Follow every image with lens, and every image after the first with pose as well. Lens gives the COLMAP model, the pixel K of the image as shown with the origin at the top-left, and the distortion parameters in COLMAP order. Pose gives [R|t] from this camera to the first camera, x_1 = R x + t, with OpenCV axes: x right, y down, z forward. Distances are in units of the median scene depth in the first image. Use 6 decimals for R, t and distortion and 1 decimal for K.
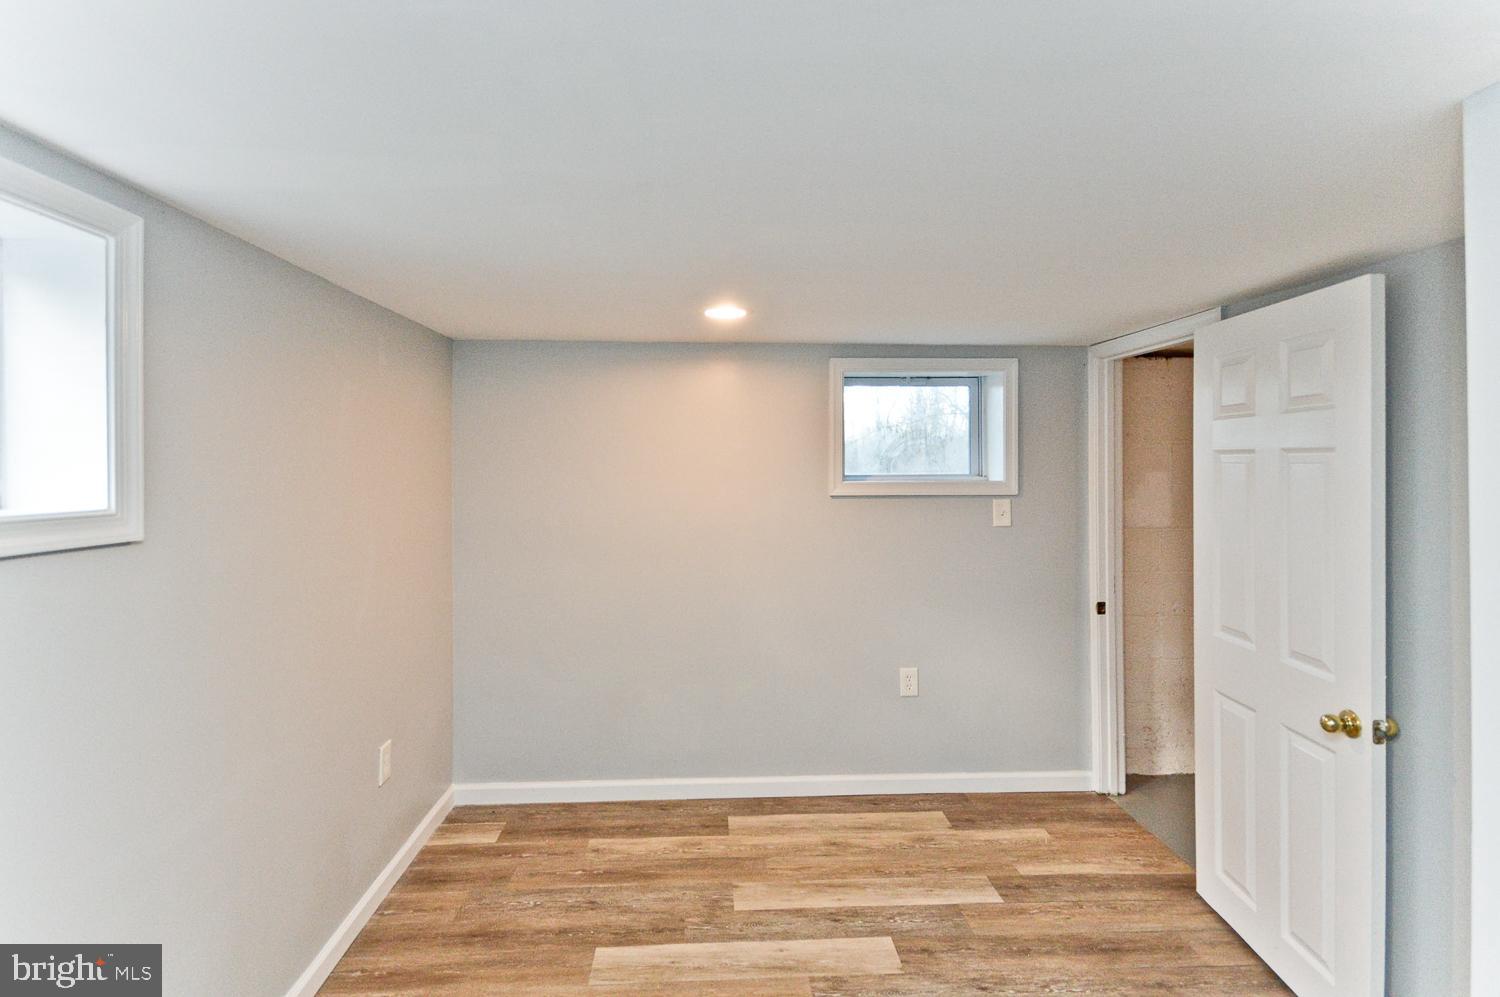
lens RADIAL K [[682.0, 0, 747.9], [0, 682.0, 467.0], [0, 0, 1]] dist [0.009887, -0.002955]
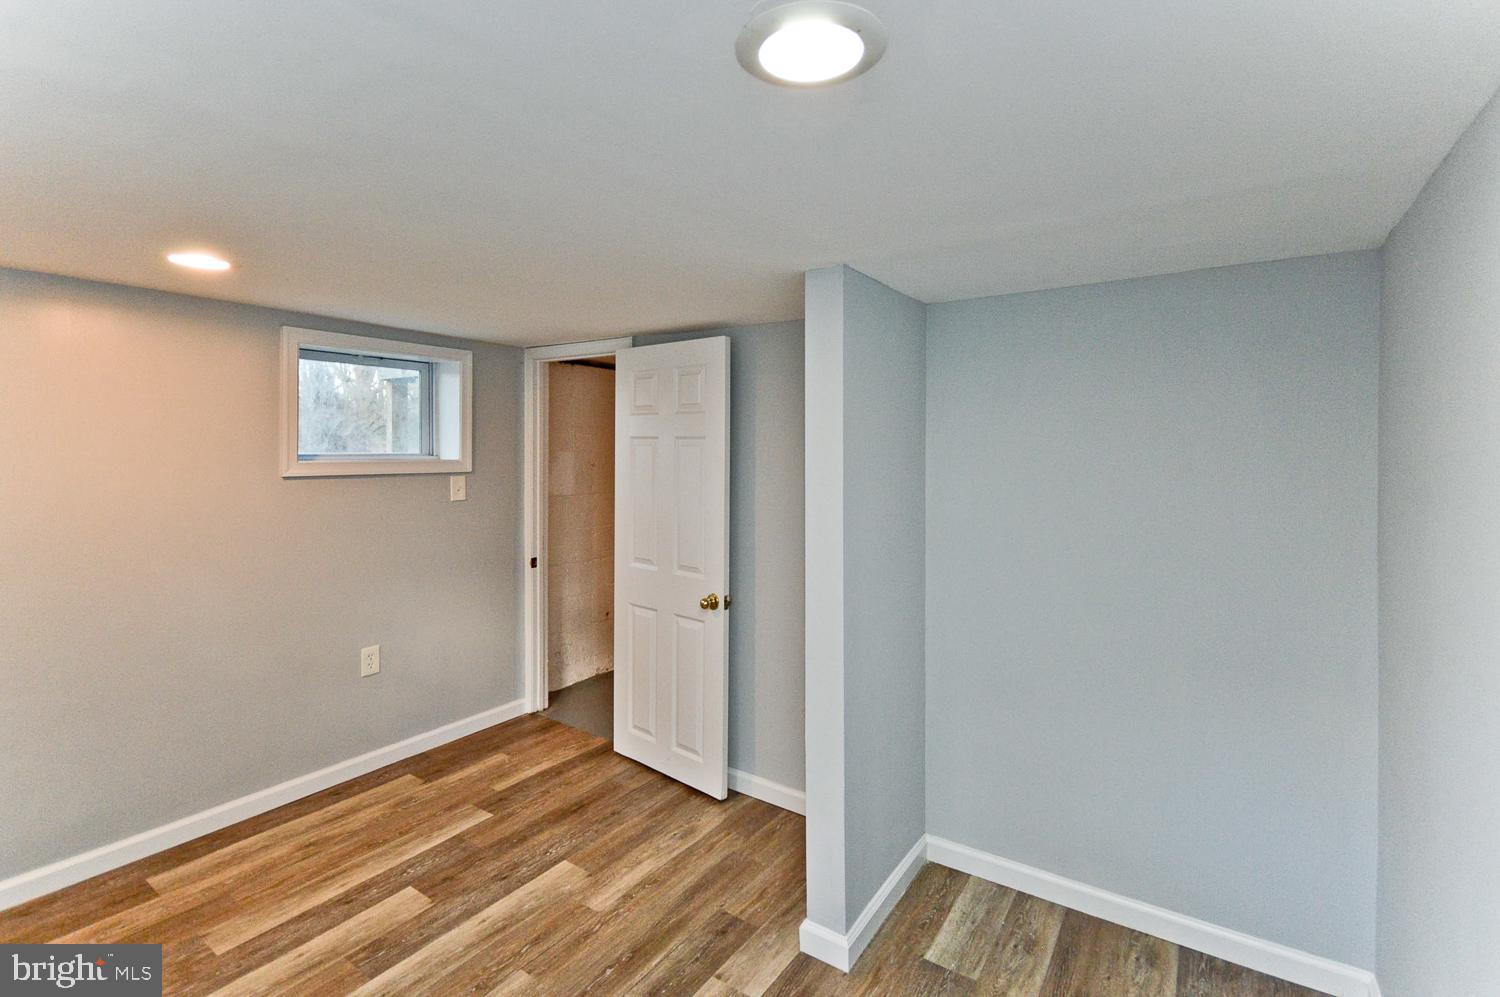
lens RADIAL K [[682.0, 0, 733.4], [0, 682.0, 455.8], [0, 0, 1]] dist [0.009887, -0.002955]
pose [[0.610589, -0.001039, 0.791947, -0.288075], [-0.006907, 0.999954, 0.006638, 0.004104], [-0.791918, -0.009523, 0.610553, -0.039614]]
